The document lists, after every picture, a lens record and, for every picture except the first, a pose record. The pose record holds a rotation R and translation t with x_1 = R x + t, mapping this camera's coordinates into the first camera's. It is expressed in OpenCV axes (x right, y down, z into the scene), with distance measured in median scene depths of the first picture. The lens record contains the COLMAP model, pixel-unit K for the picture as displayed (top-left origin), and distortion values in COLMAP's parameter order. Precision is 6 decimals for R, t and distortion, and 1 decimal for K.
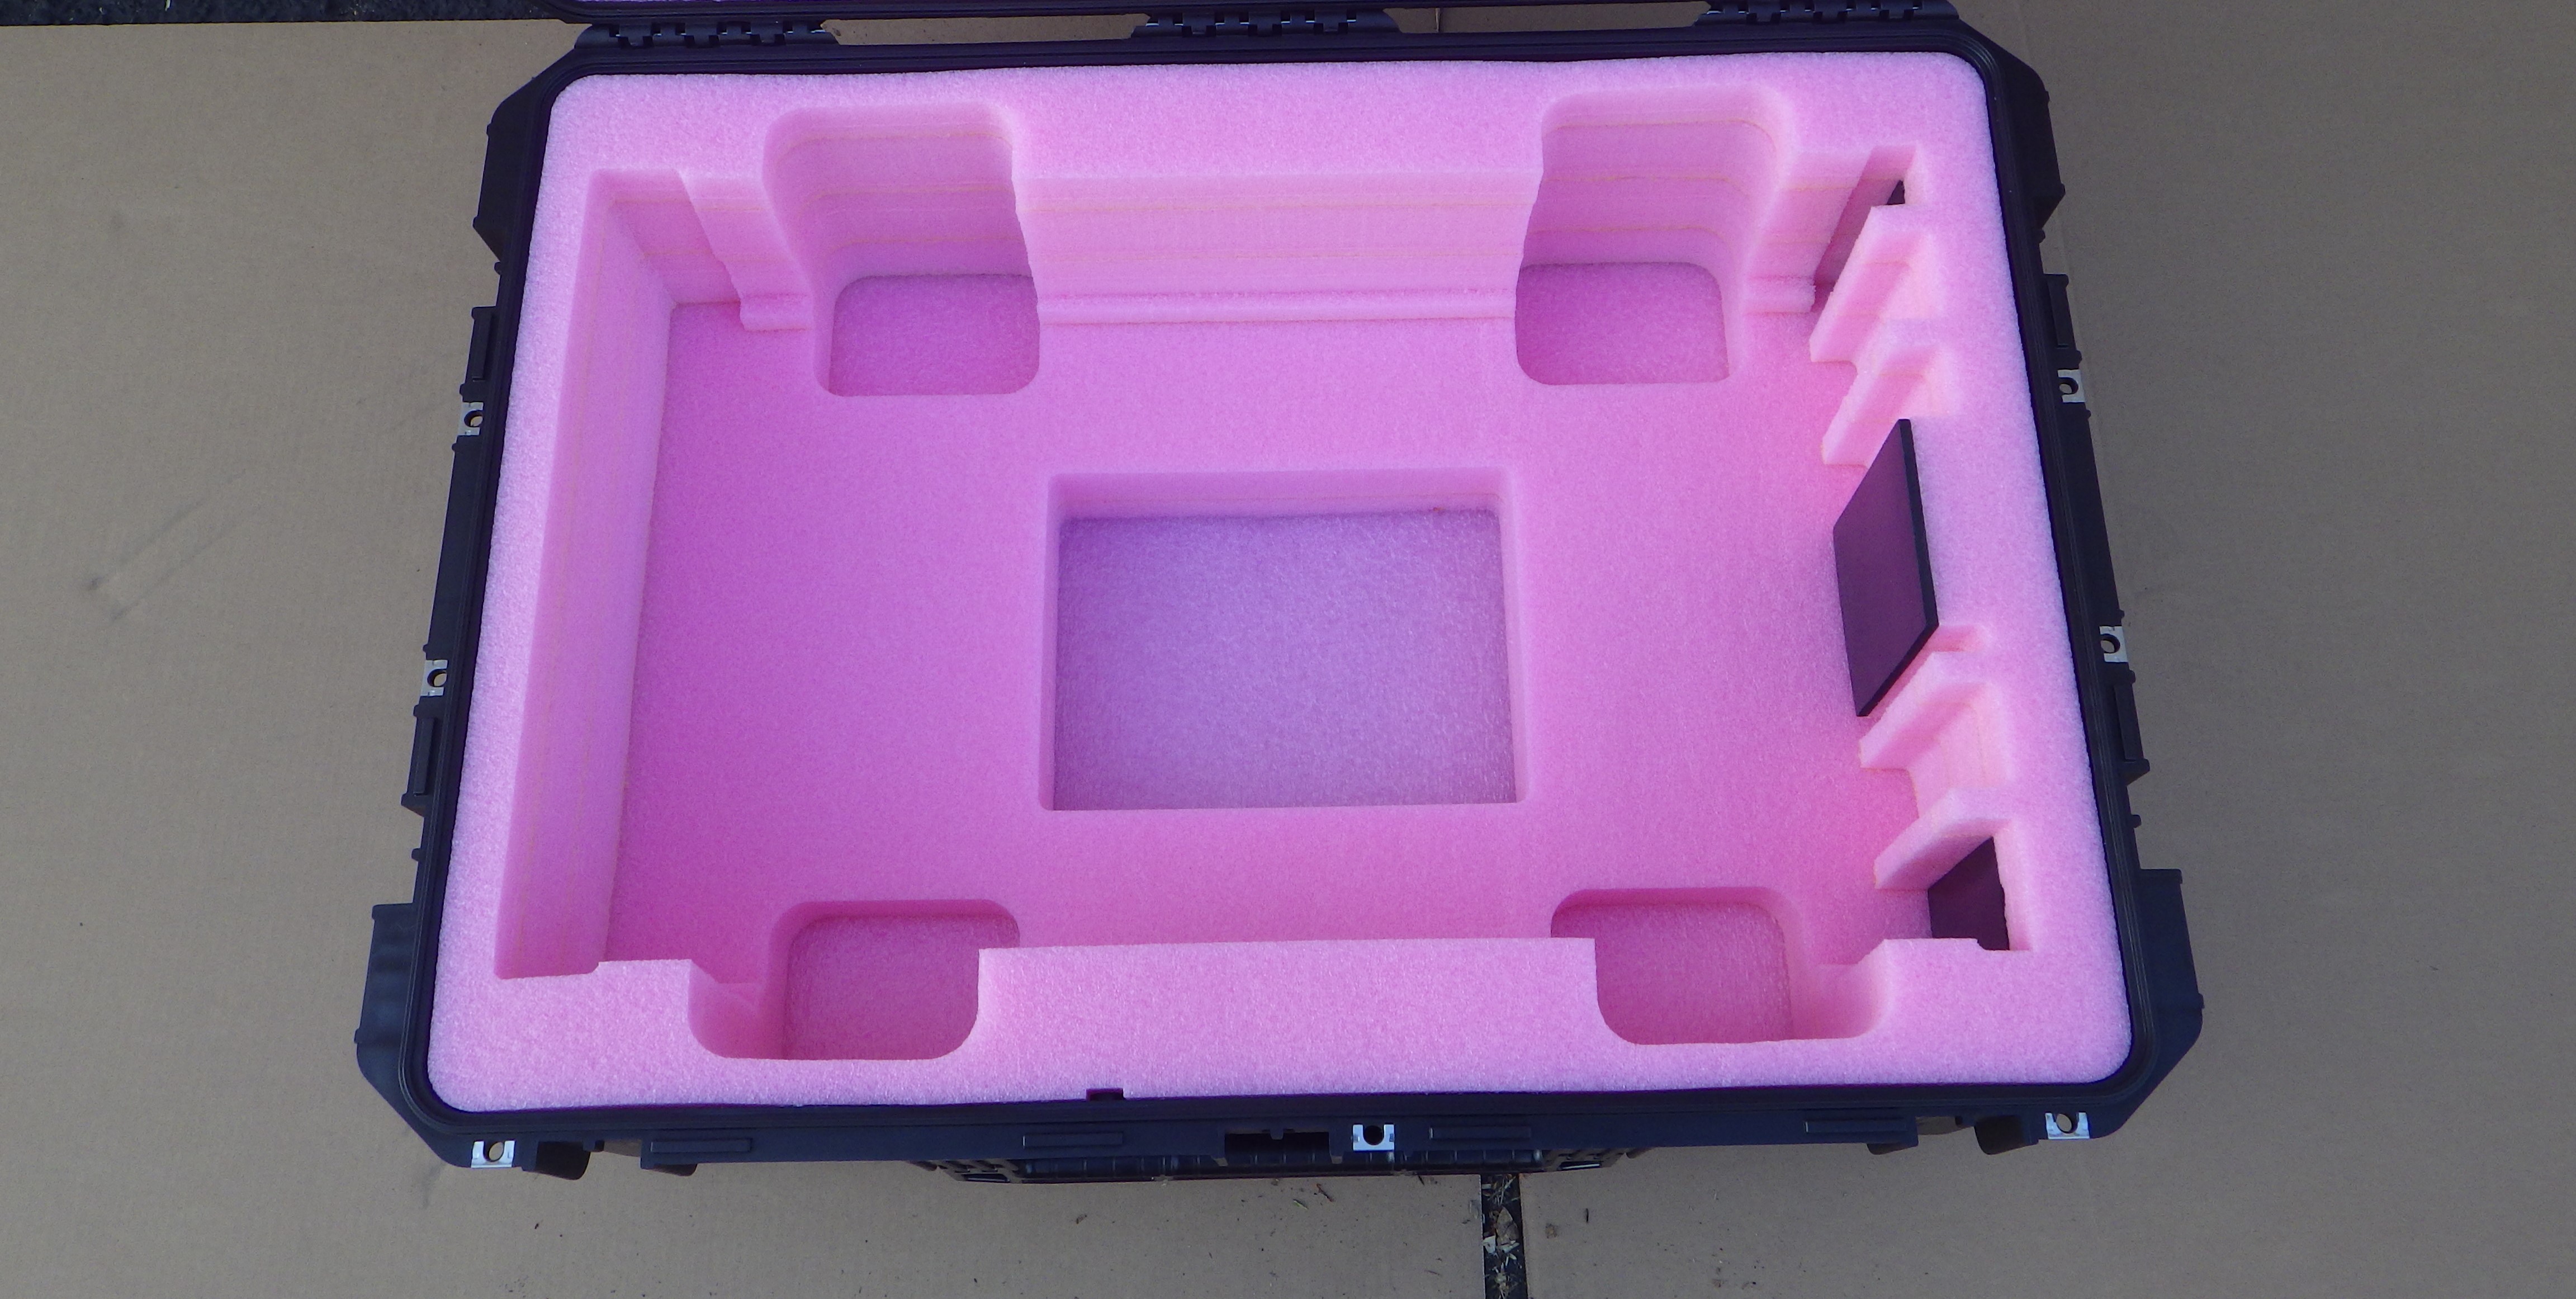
lens RADIAL K [[2147.4, 0, 1298.3], [0, 2147.4, 650.3], [0, 0, 1]] dist [-0.014616, 0.002250]
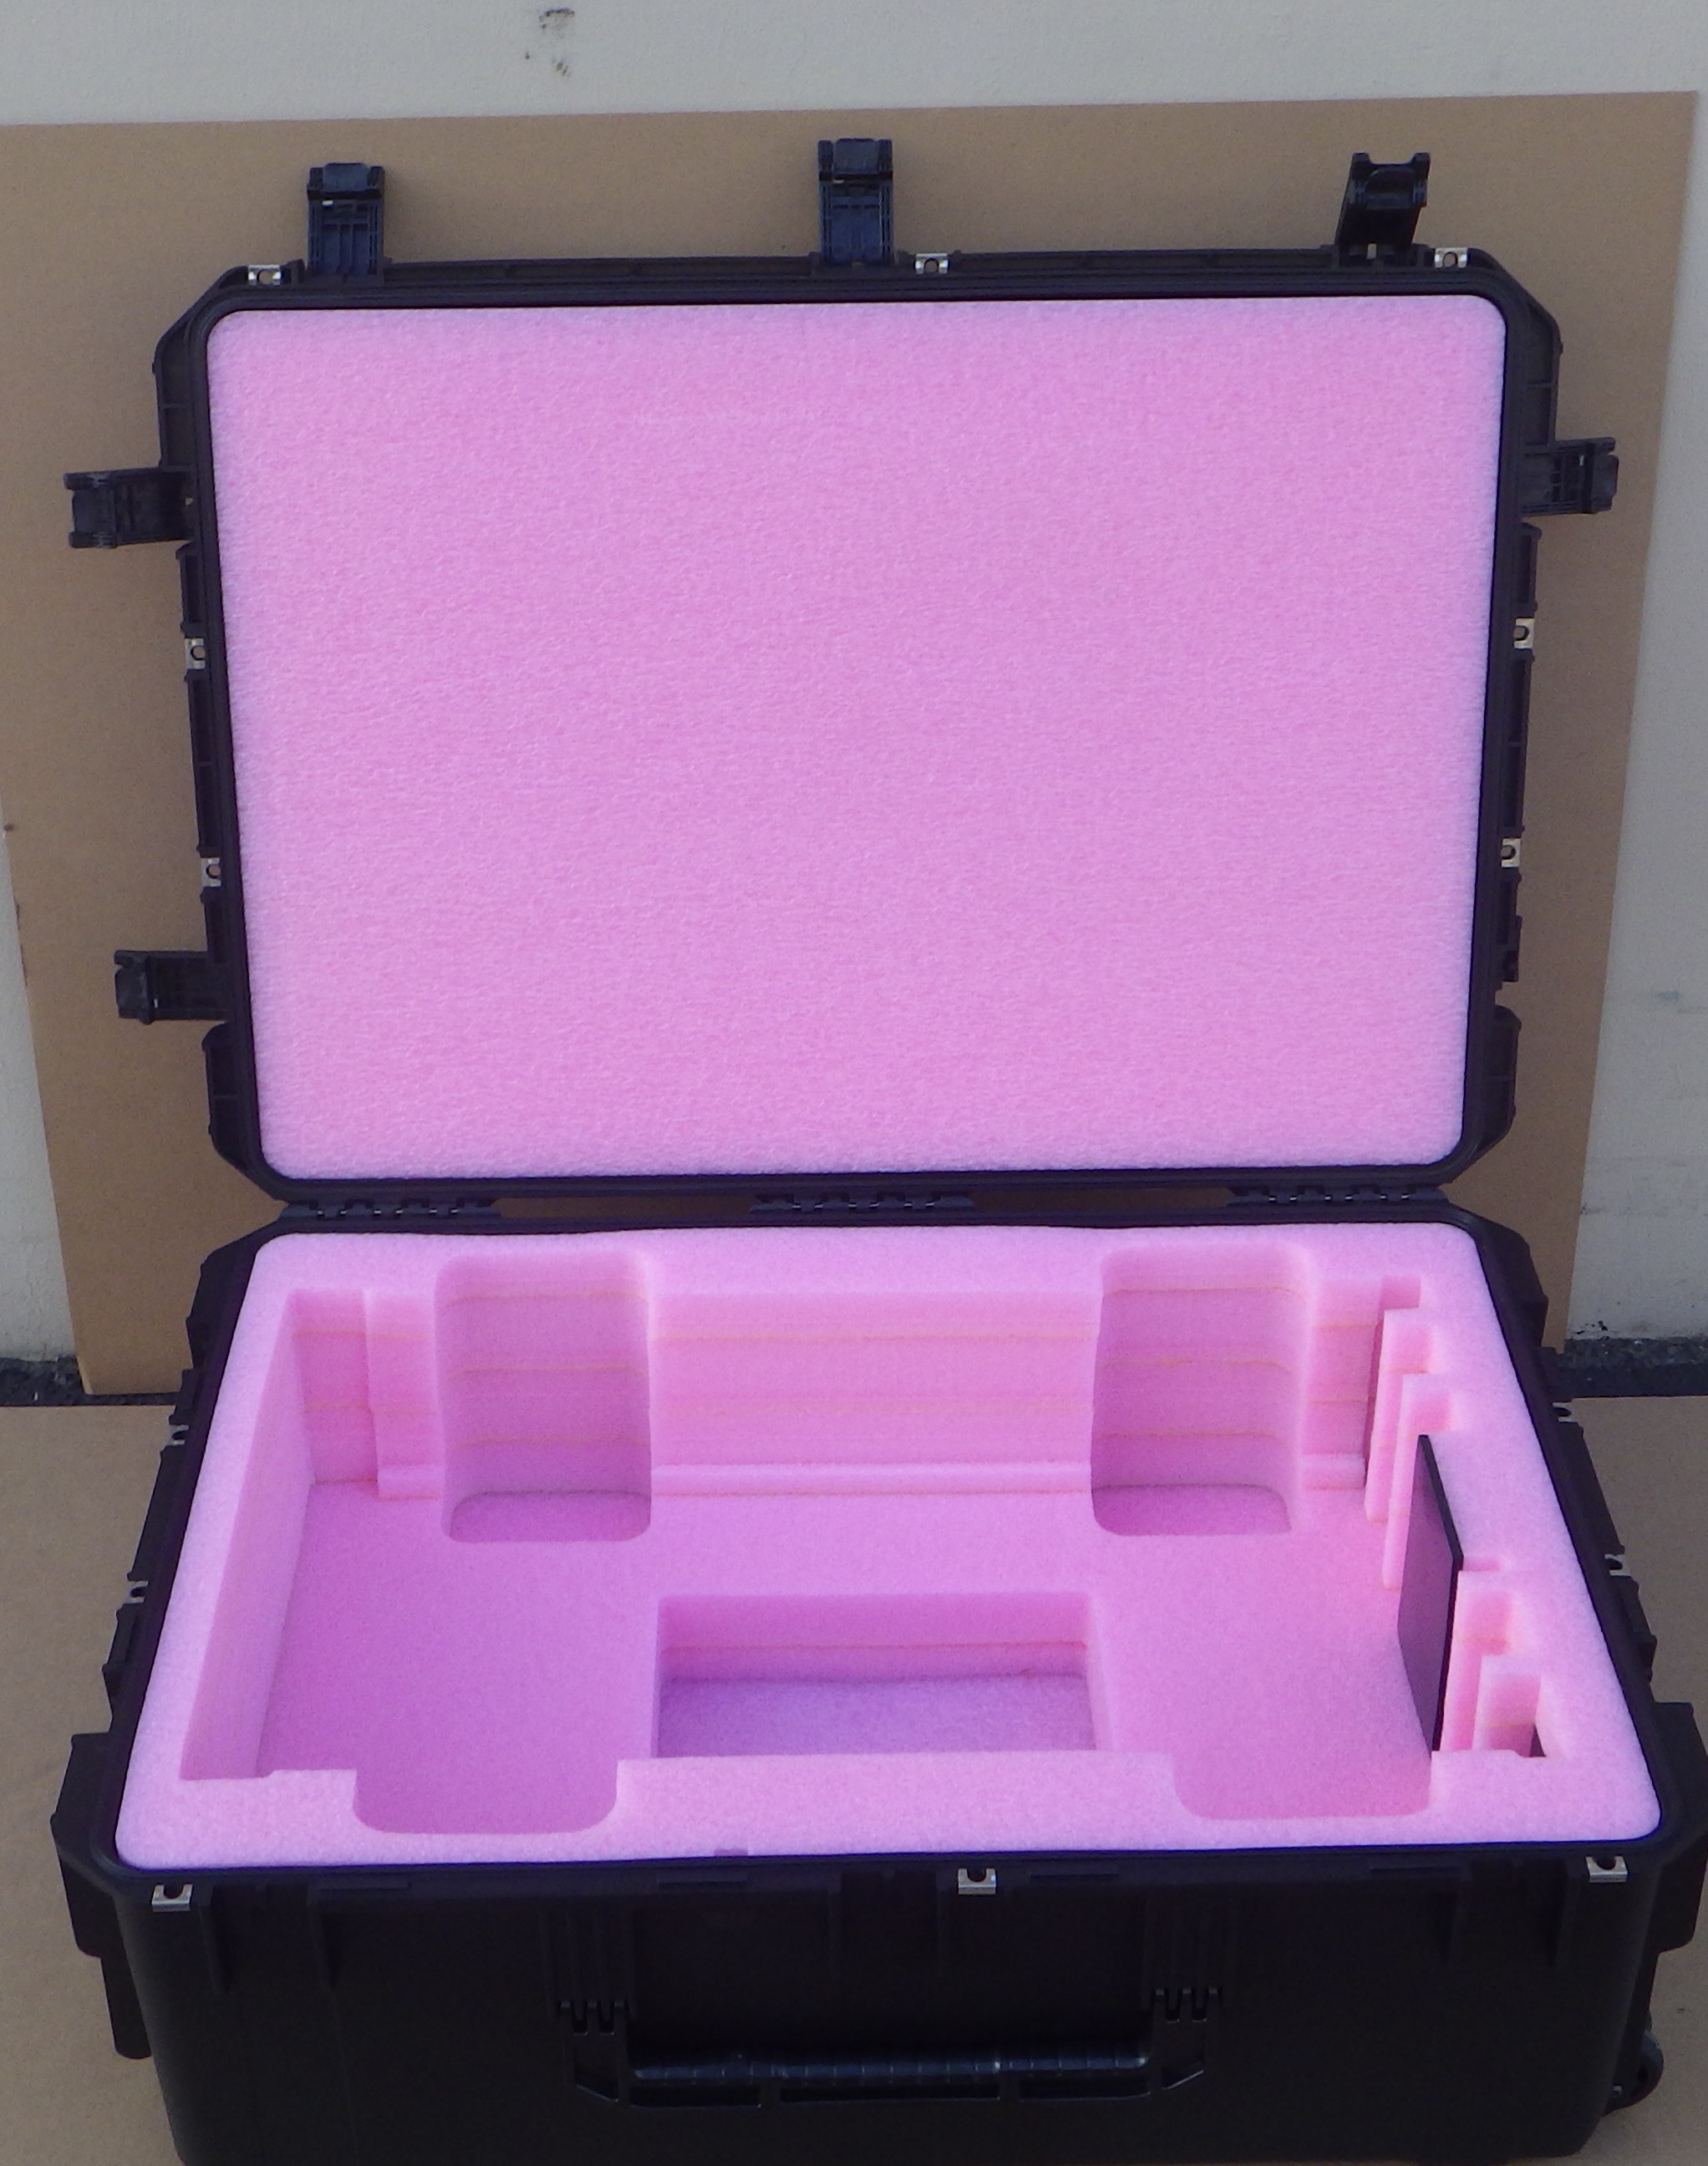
lens RADIAL K [[2988.2, 0, 852.9], [0, 2988.2, 1076.4], [0, 0, 1]] dist [-0.006334, 0.000000]
pose [[0.999997, -0.001996, 0.001627, -0.023779], [0.002571, 0.807160, -0.590327, 0.634805], [-0.000135, 0.590329, 0.807162, -0.379058]]
